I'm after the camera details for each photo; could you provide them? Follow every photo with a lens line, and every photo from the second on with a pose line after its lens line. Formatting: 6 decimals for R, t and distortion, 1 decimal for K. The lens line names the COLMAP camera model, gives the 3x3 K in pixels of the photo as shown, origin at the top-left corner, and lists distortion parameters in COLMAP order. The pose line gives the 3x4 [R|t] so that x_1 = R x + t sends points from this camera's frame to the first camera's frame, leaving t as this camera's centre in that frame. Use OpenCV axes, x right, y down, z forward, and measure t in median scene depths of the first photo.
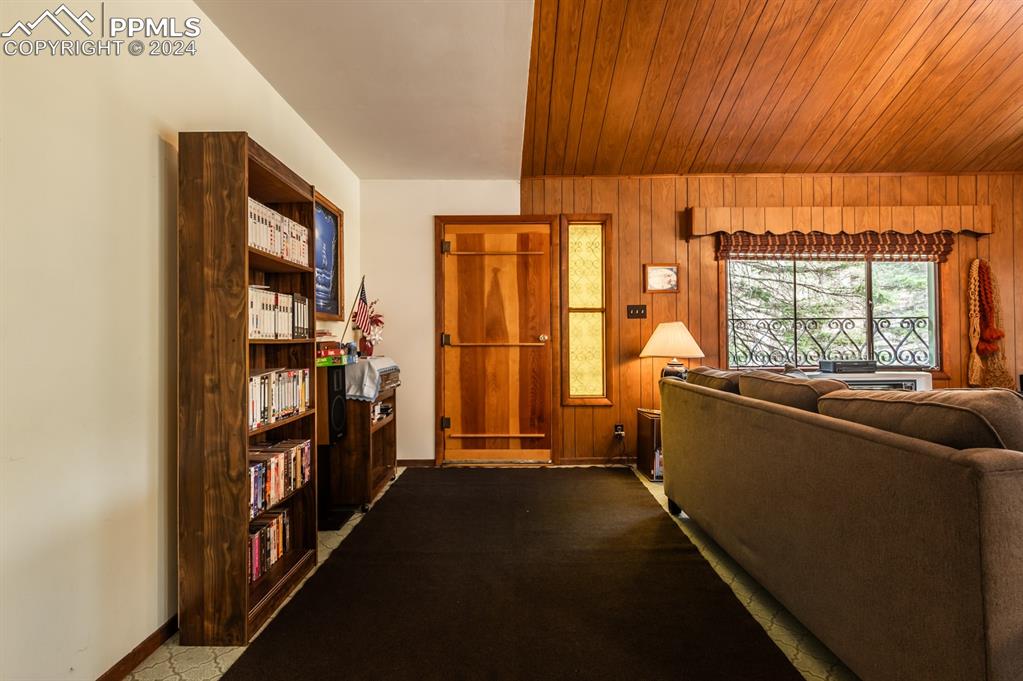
lens RADIAL K [[476.0, 0, 505.5], [0, 476.0, 335.3], [0, 0, 1]] dist [0.000021, 0.001106]
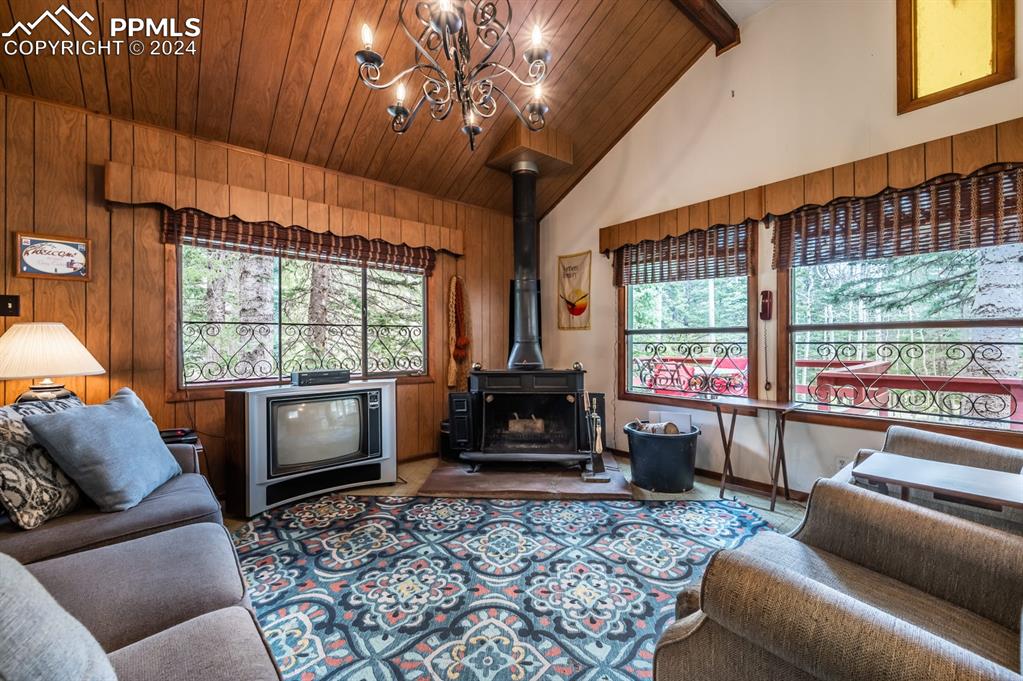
lens RADIAL K [[420.7, 0, 513.8], [0, 420.7, 341.4], [0, 0, 1]] dist [0.003516, -0.001505]
pose [[0.762736, 0.002126, 0.646706, 0.438553], [-0.007694, 0.999954, 0.005787, -0.009987], [-0.646664, -0.009390, 0.762717, 0.131116]]
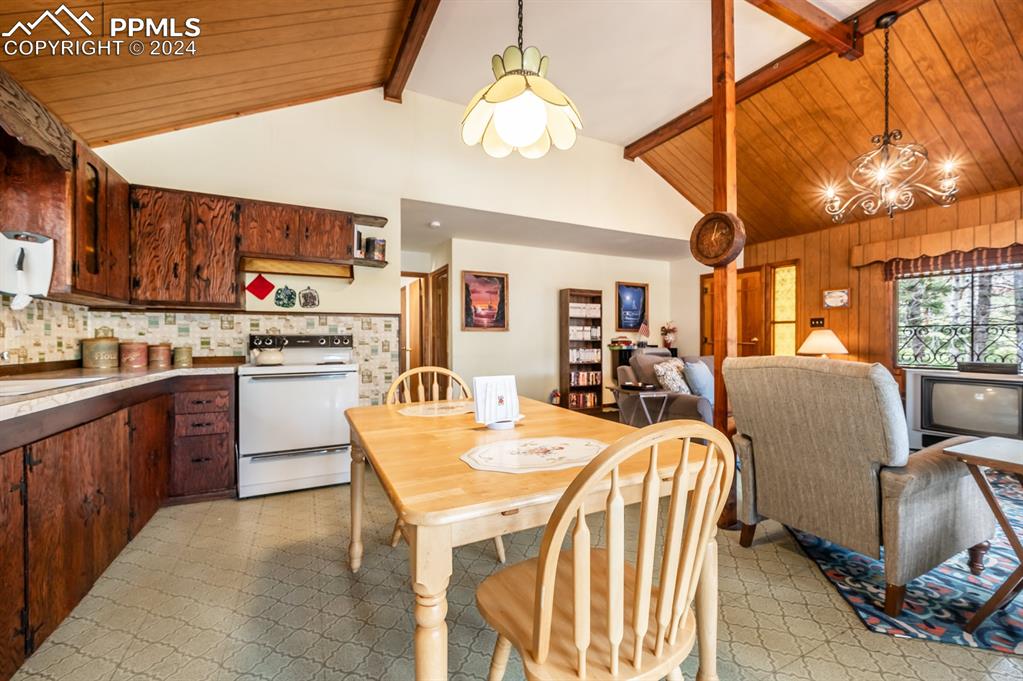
lens RADIAL K [[420.7, 0, 512.0], [0, 420.7, 336.3], [0, 0, 1]] dist [0.003516, -0.001505]
pose [[0.447912, 0.002316, -0.894075, 1.021083], [0.002709, 0.999989, 0.003947, -0.014755], [0.894074, -0.004190, 0.447900, -0.428391]]
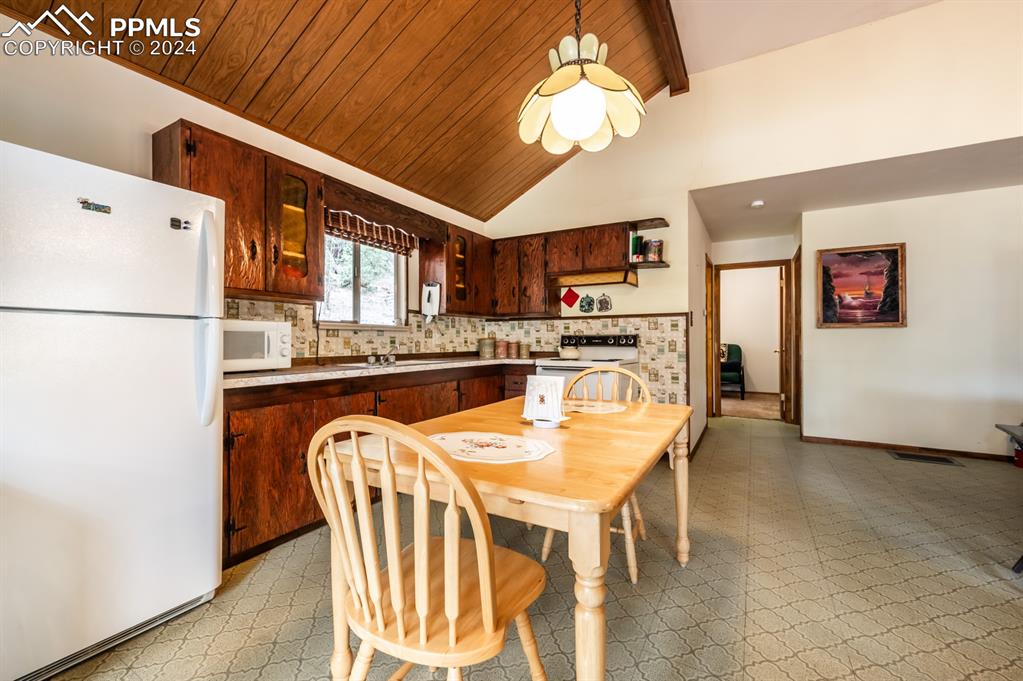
lens RADIAL K [[420.7, 0, 512.4], [0, 420.7, 339.2], [0, 0, 1]] dist [0.003516, -0.001505]
pose [[-0.493648, 0.012063, -0.869578, 1.038369], [0.011600, 0.999906, 0.007286, -0.015641], [0.869585, -0.006490, -0.493741, -0.100300]]
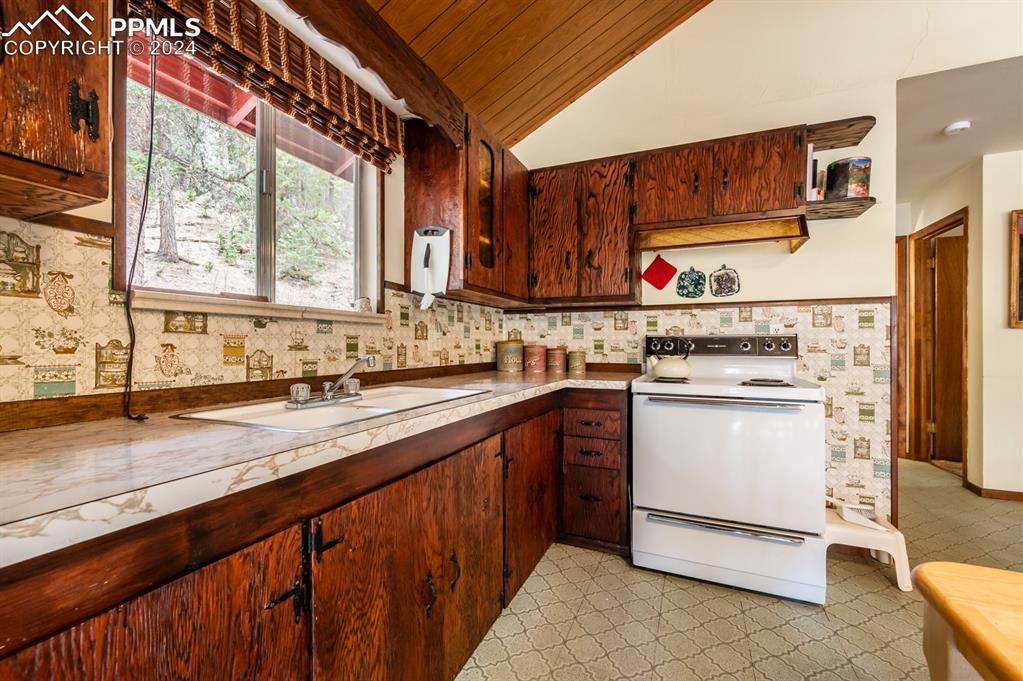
lens RADIAL K [[420.7, 0, 513.1], [0, 420.7, 344.2], [0, 0, 1]] dist [0.003516, -0.001505]
pose [[-0.391109, 0.011986, -0.920266, 0.705050], [0.006238, 0.999927, 0.010372, -0.012212], [0.920323, -0.001684, -0.391155, -0.455749]]
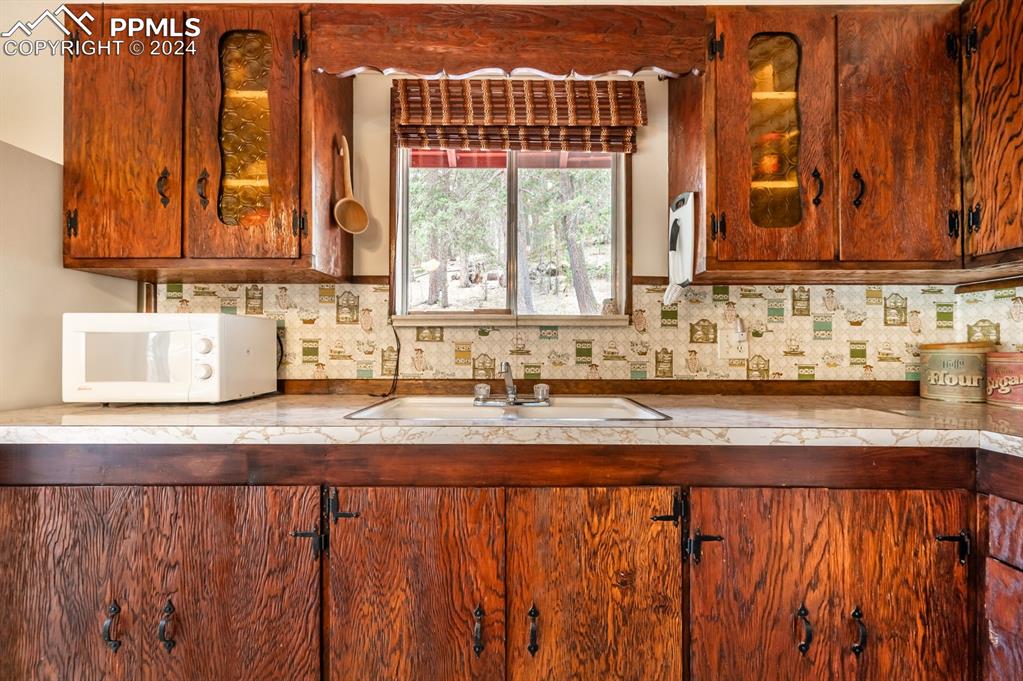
lens RADIAL K [[406.1, 0, 515.8], [0, 406.1, 347.1], [0, 0, 1]] dist [-0.000688, -0.000386]
pose [[-0.999929, 0.011545, -0.002977, 0.450912], [0.011553, 0.999930, -0.002616, -0.010564], [0.002947, -0.002650, -0.999992, -0.376719]]
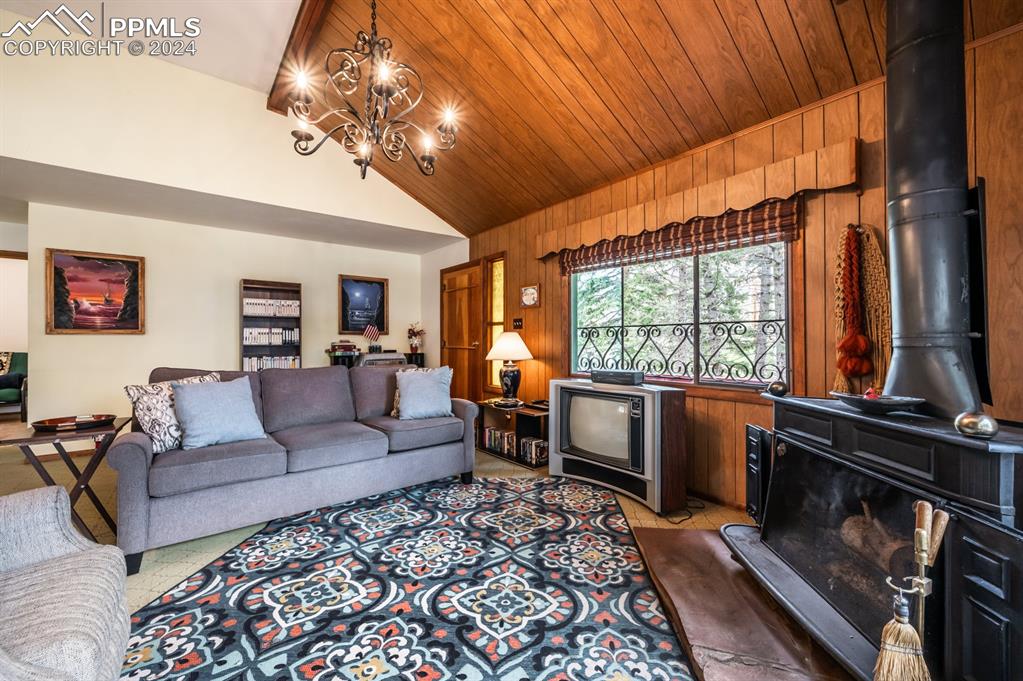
lens RADIAL K [[406.1, 0, 513.2], [0, 406.1, 336.9], [0, 0, 1]] dist [-0.000688, -0.000386]
pose [[0.625964, -0.003704, -0.779843, 1.125823], [0.005871, 0.999983, -0.000036, -0.013985], [0.779830, -0.004556, 0.625975, 0.305983]]
